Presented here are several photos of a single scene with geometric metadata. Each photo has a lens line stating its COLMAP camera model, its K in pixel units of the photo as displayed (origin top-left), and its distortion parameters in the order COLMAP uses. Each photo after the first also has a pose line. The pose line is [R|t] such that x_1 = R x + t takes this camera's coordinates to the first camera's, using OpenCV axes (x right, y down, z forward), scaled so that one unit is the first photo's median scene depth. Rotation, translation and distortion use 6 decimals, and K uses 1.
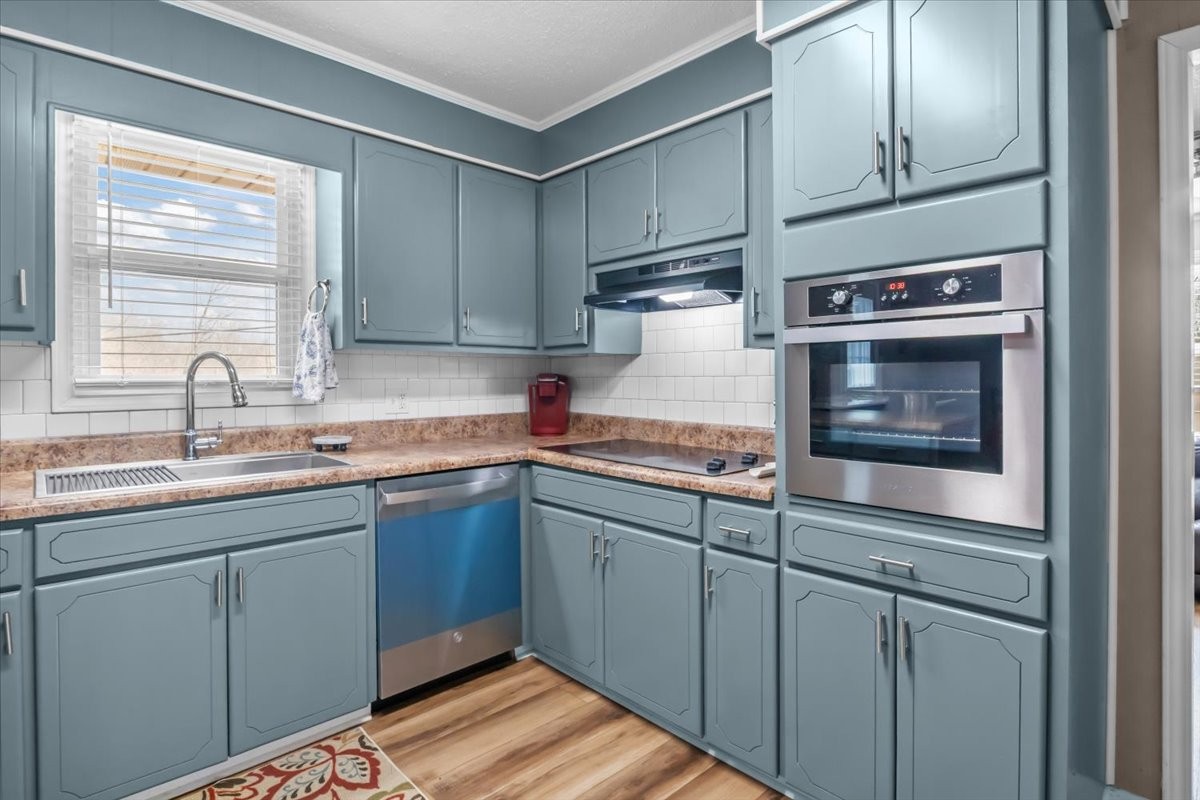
lens RADIAL K [[596.7, 0, 608.6], [0, 596.7, 384.2], [0, 0, 1]] dist [-0.005437, -0.001943]
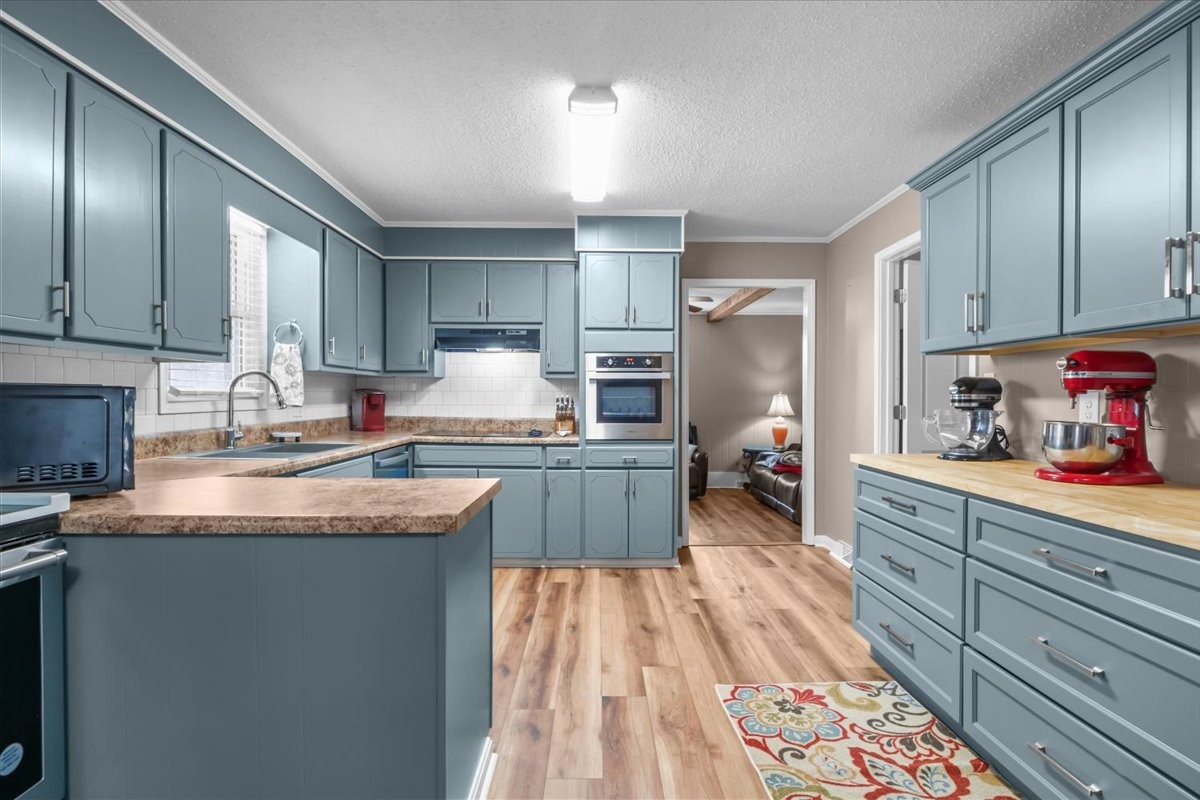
lens RADIAL K [[596.7, 0, 600.6], [0, 596.7, 401.0], [0, 0, 1]] dist [-0.005437, -0.001943]
pose [[0.689067, -0.002703, 0.724693, -1.213195], [0.003523, 0.999994, 0.000379, 0.021327], [-0.724689, 0.002292, 0.689072, -0.617242]]
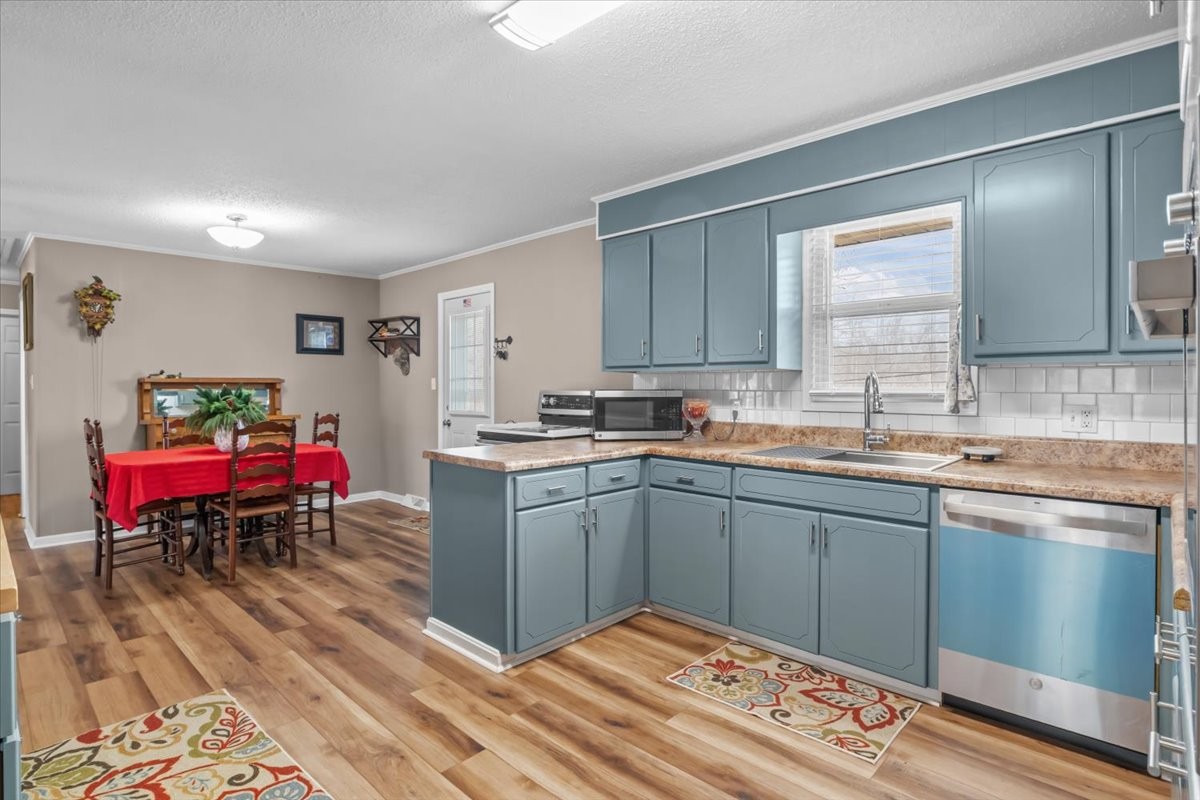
lens RADIAL K [[596.7, 0, 603.8], [0, 596.7, 394.6], [0, 0, 1]] dist [-0.005437, -0.001943]
pose [[0.055169, 0.013774, -0.998382, 0.692221], [-0.014456, 0.999811, 0.012995, -0.011596], [0.998372, 0.013715, 0.055358, 0.349746]]
